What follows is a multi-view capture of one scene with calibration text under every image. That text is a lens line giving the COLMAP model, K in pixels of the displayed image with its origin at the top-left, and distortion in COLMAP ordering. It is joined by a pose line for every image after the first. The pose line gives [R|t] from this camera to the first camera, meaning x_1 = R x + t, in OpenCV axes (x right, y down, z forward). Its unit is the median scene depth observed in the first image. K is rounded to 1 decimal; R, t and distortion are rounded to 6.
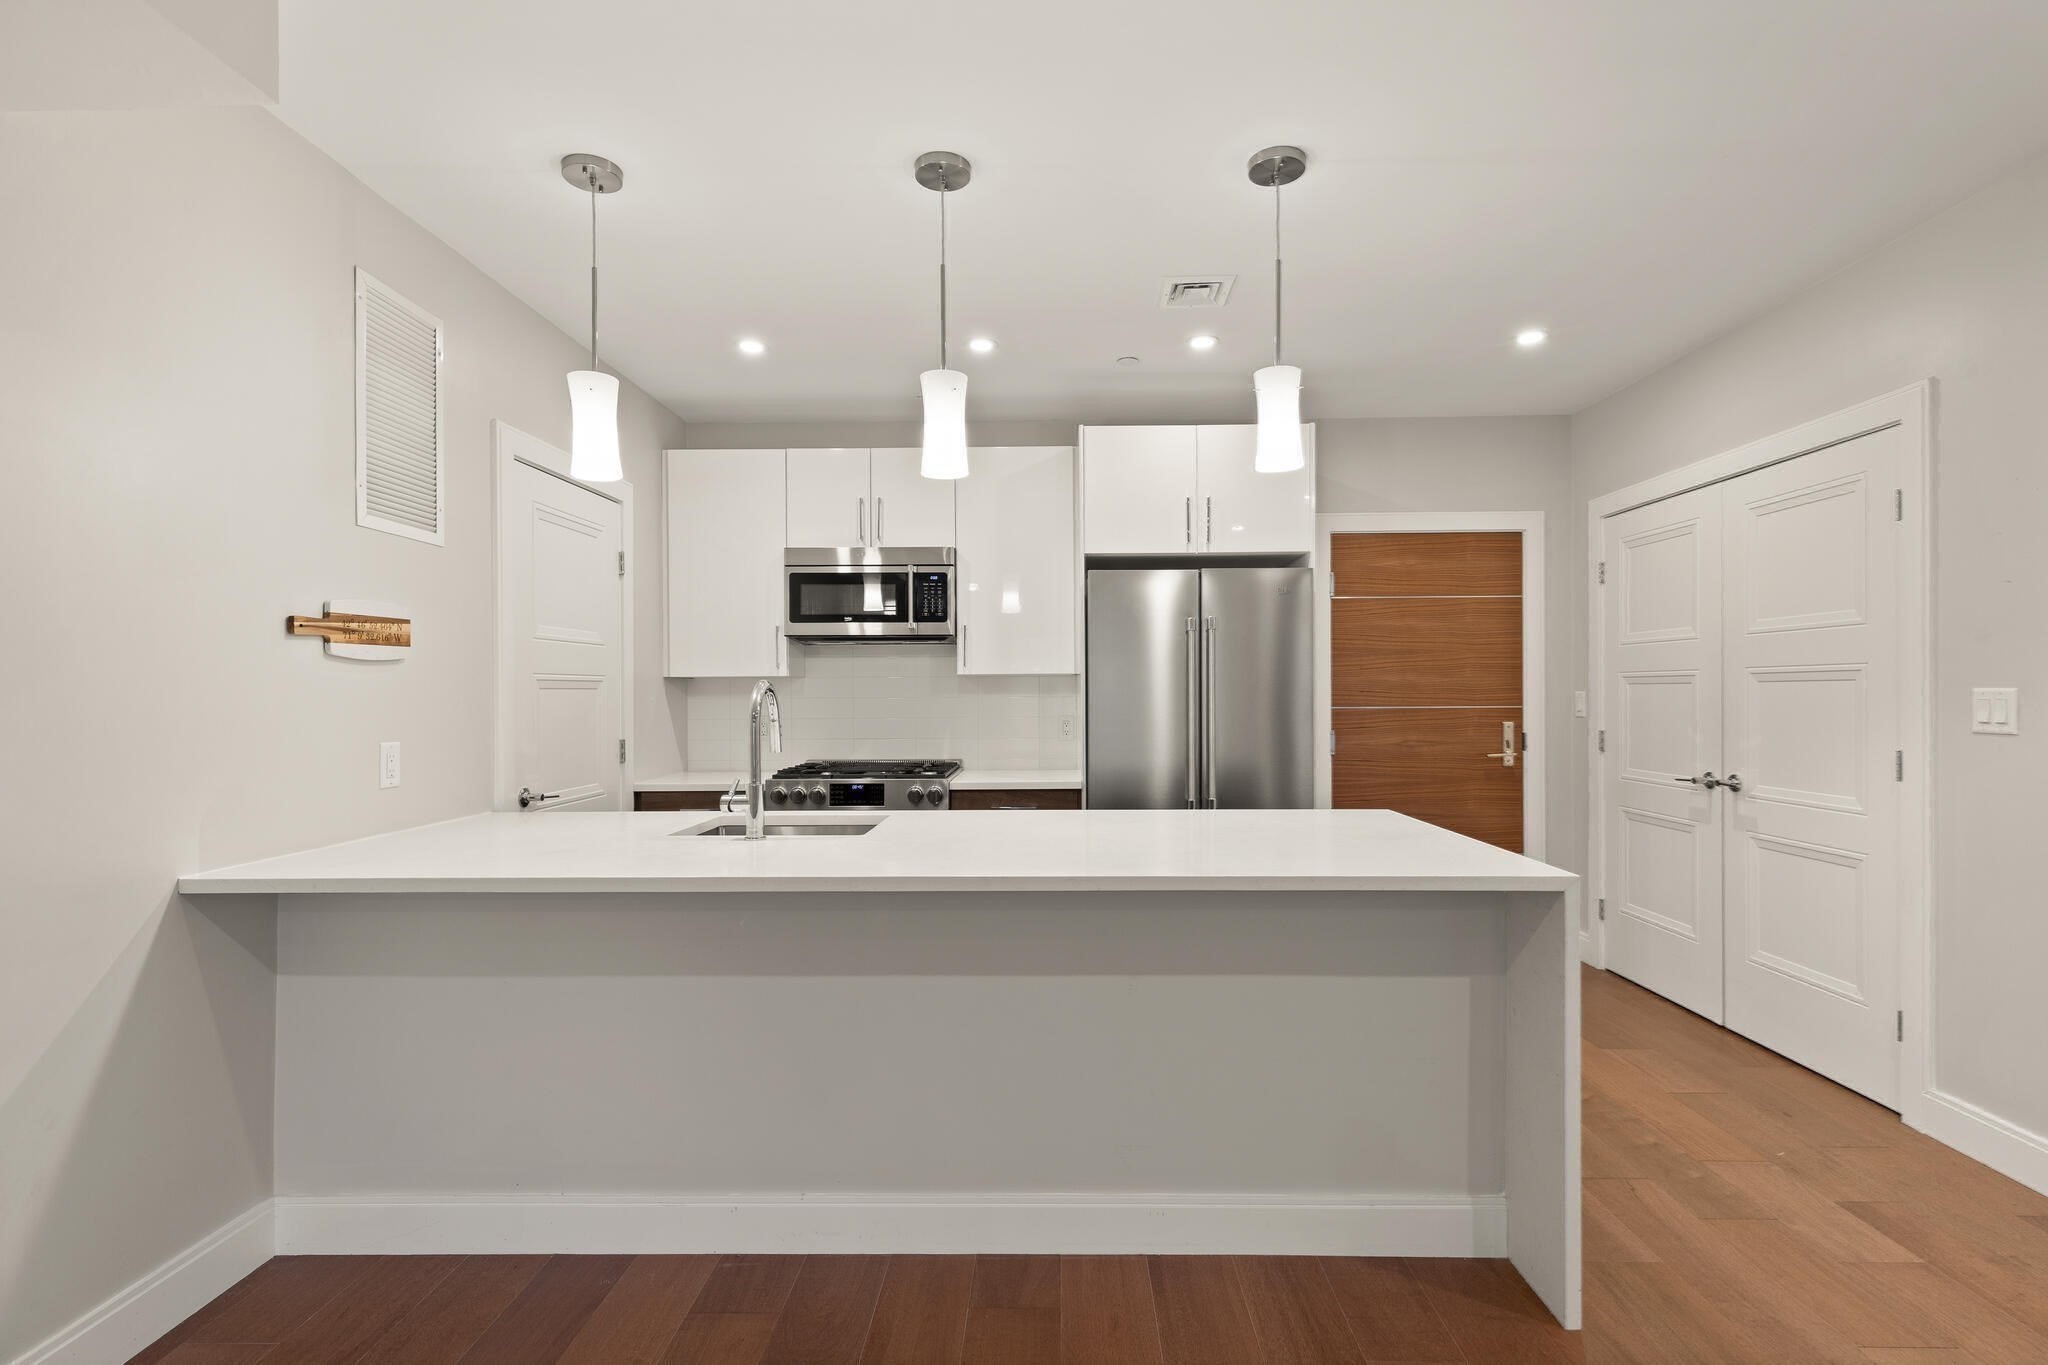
lens RADIAL K [[953.9, 0, 1042.2], [0, 953.9, 696.3], [0, 0, 1]] dist [0.020832, -0.010963]
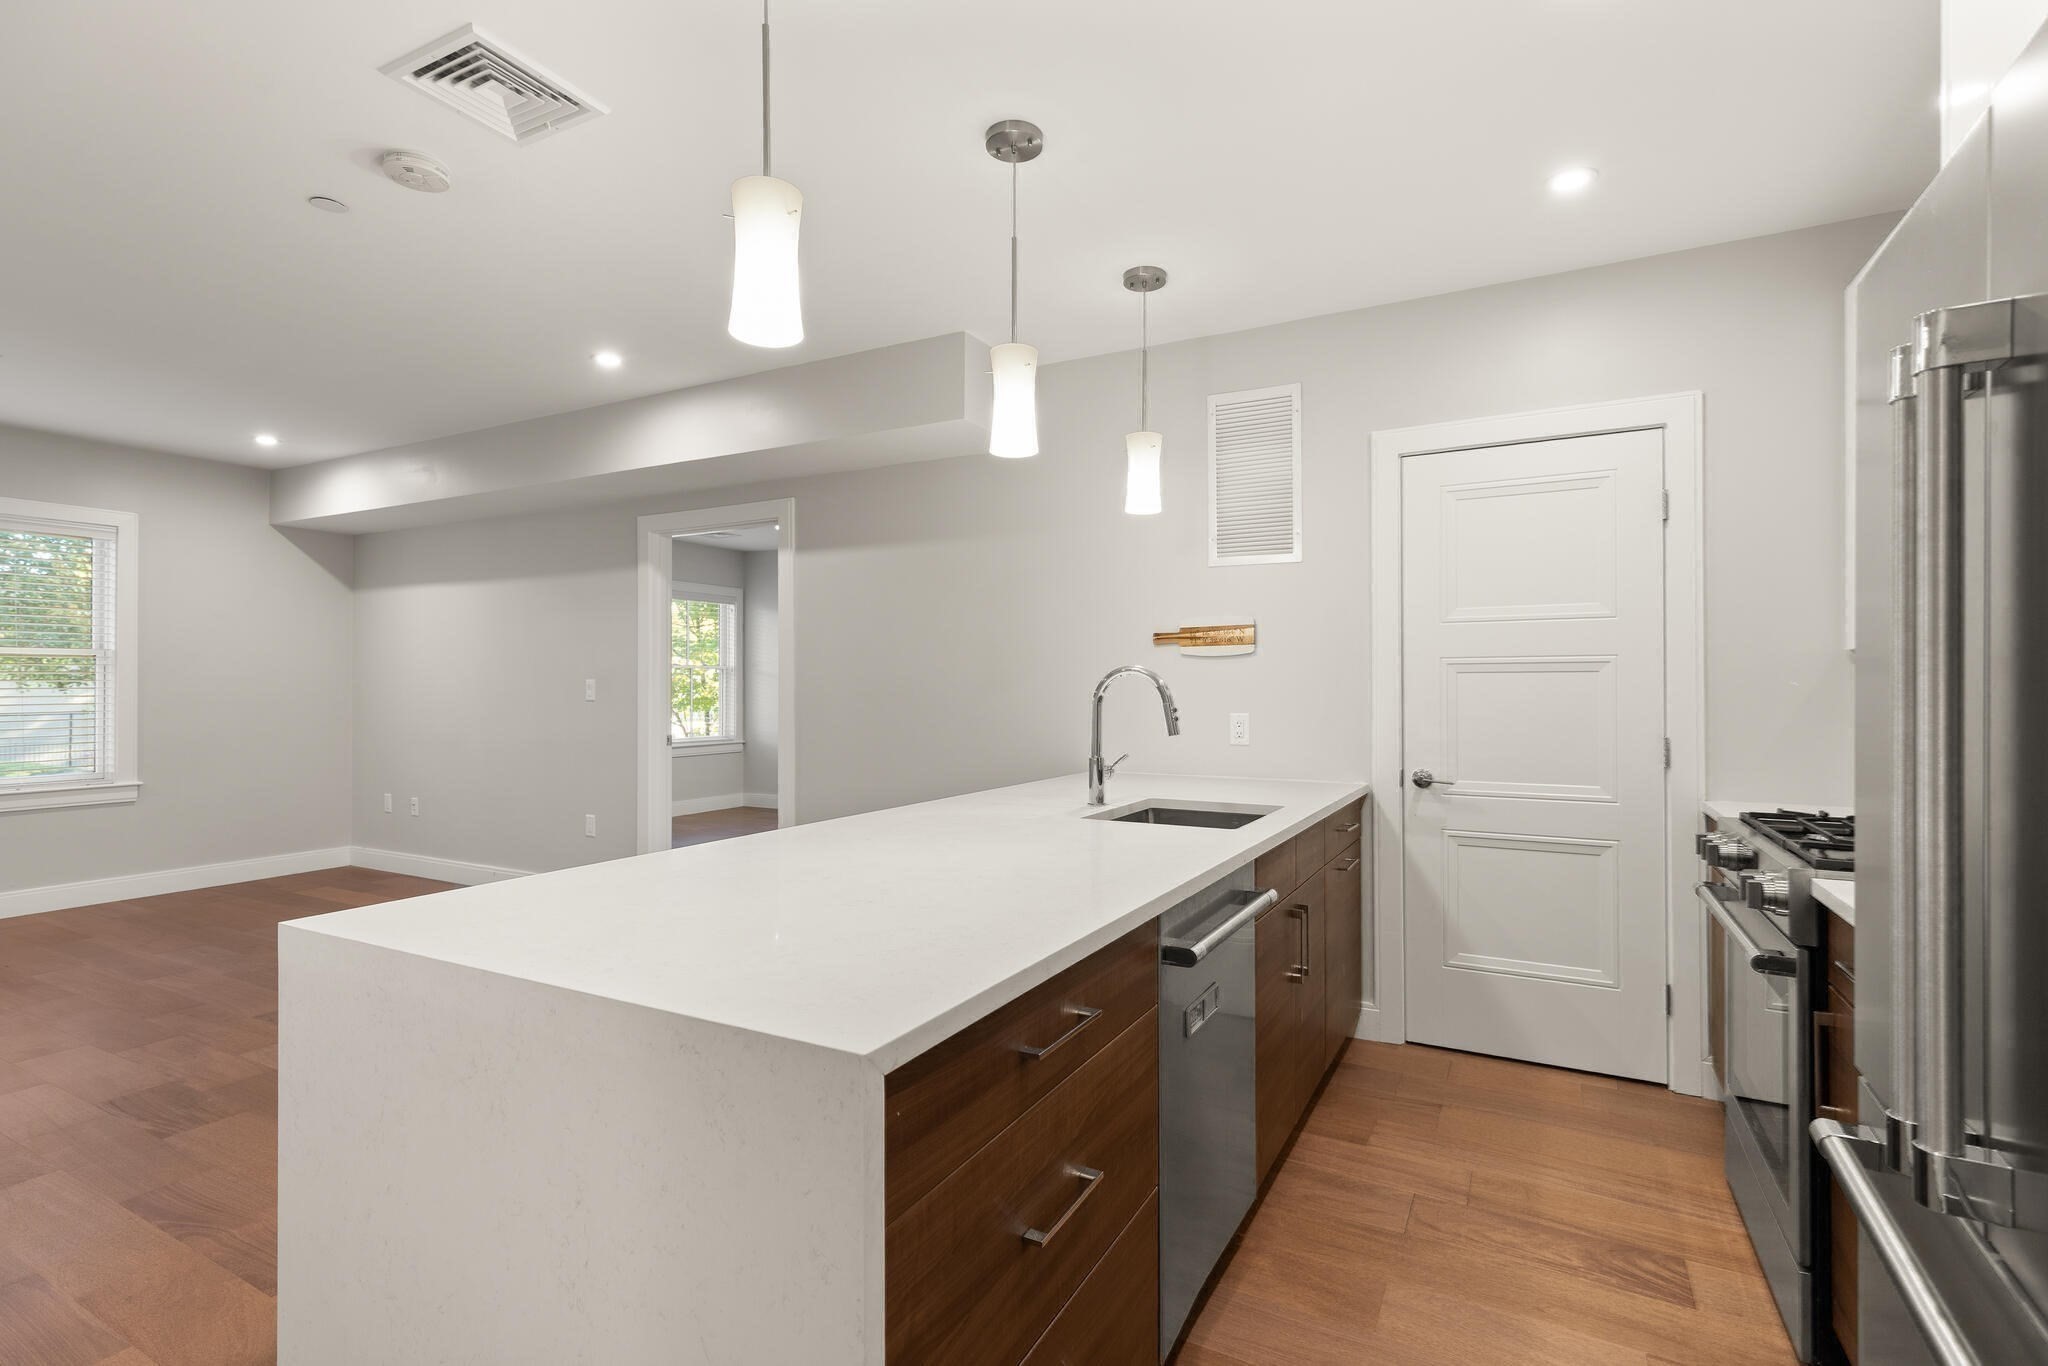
lens RADIAL K [[943.0, 0, 1029.7], [0, 943.0, 682.5], [0, 0, 1]] dist [0.006633, -0.000912]
pose [[-0.458802, 0.002287, -0.888536, 0.441120], [-0.000685, 0.999995, 0.002928, -0.000753], [0.888538, 0.001952, -0.458798, 0.863150]]
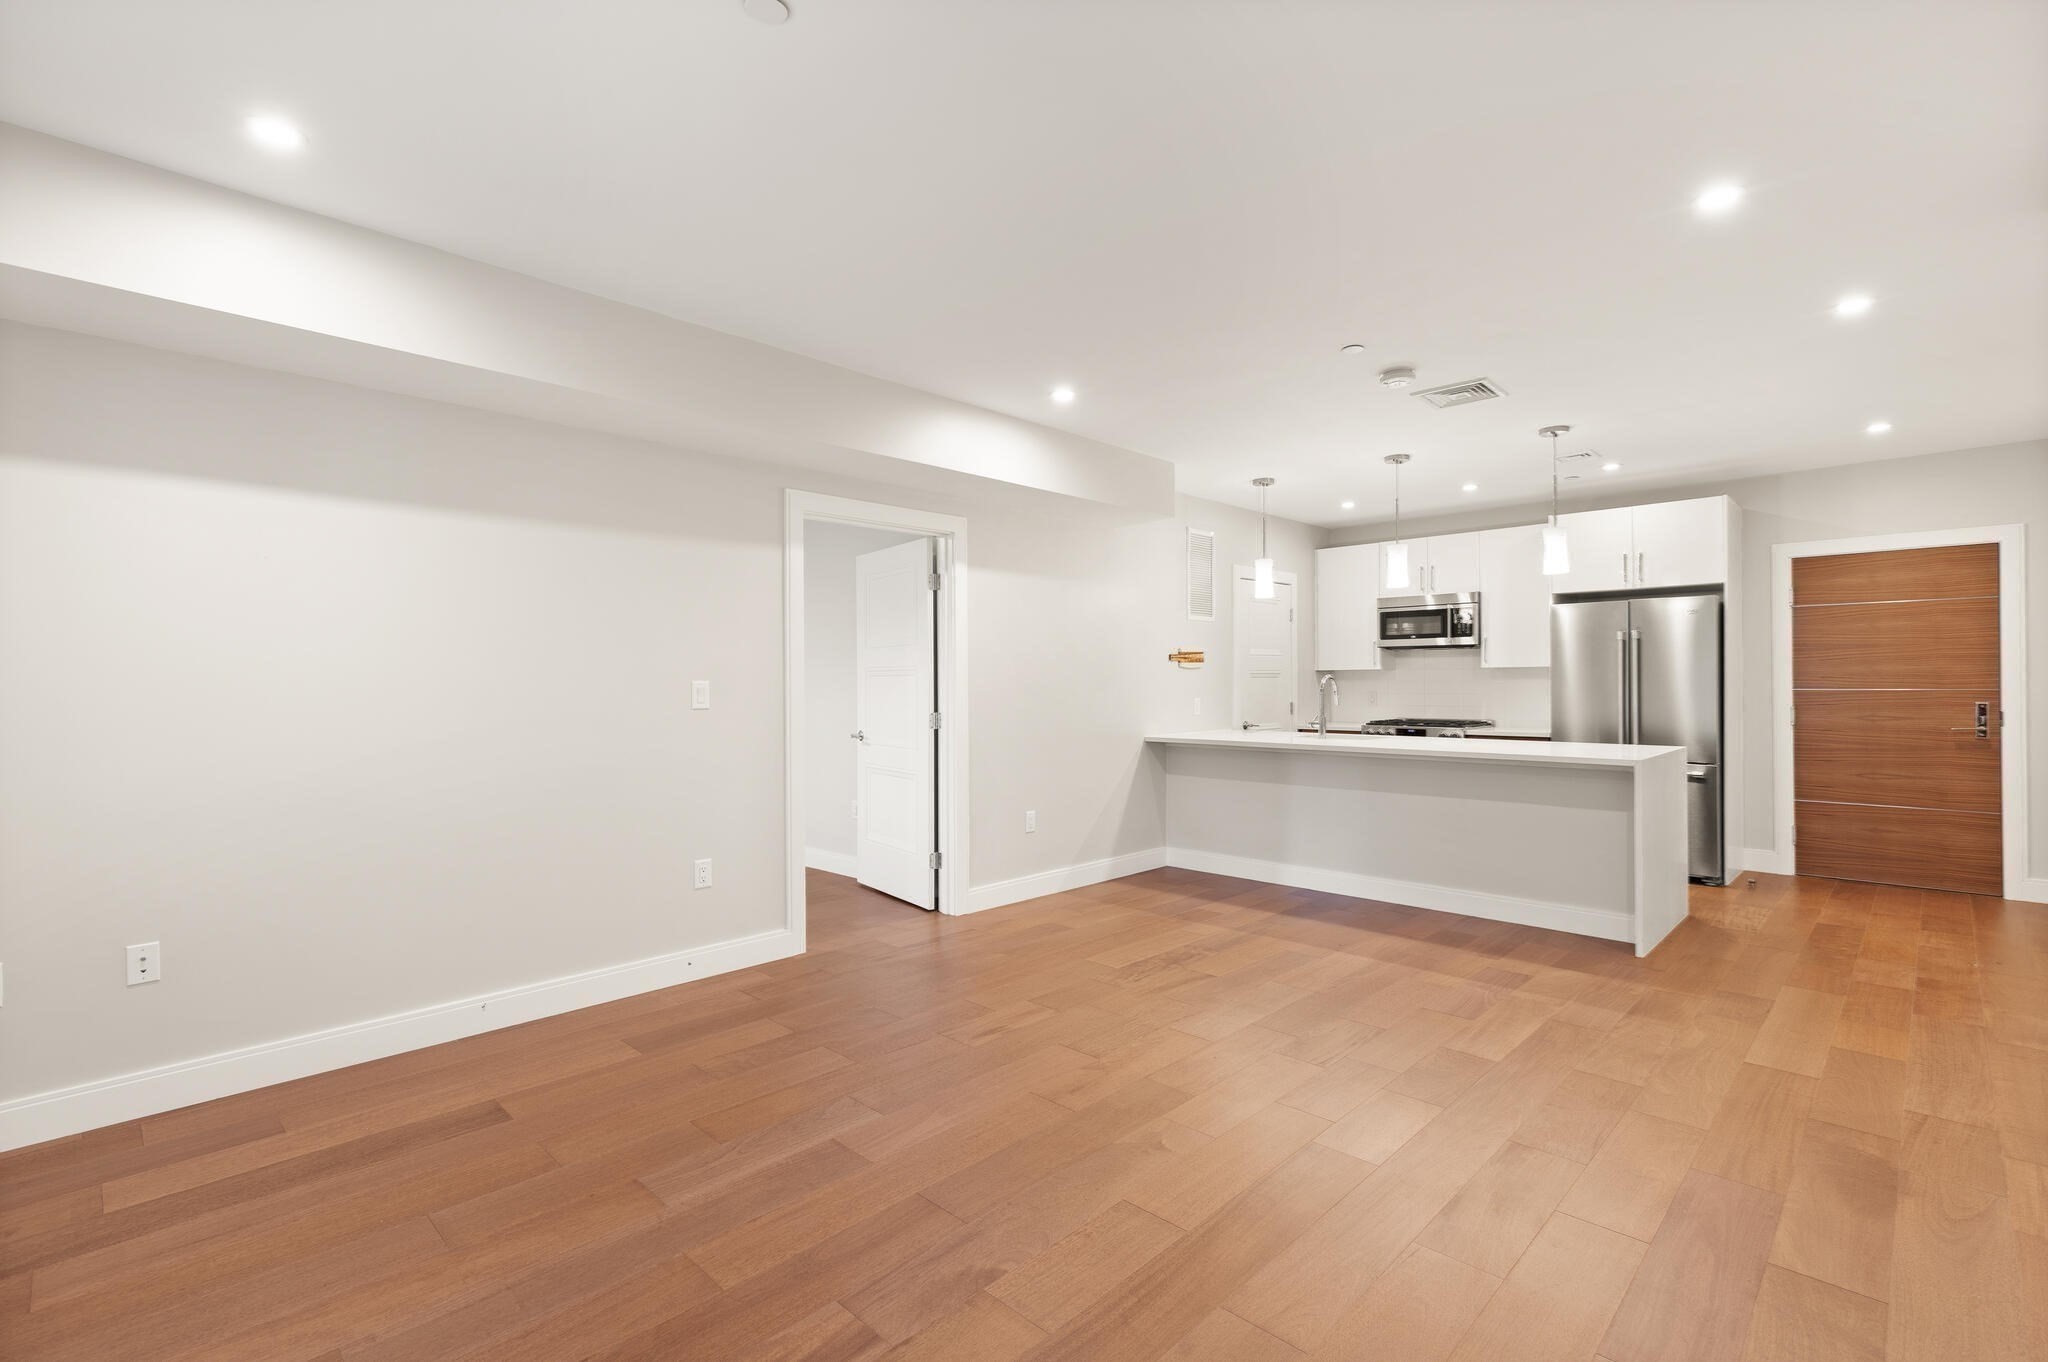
lens RADIAL K [[928.5, 0, 1026.4], [0, 928.5, 676.3], [0, 0, 1]] dist [0.003026, -0.000063]
pose [[0.724553, -0.003575, -0.689210, 0.480094], [0.000446, 0.999989, -0.004719, -0.001006], [0.689219, 0.003112, 0.724546, -0.761127]]
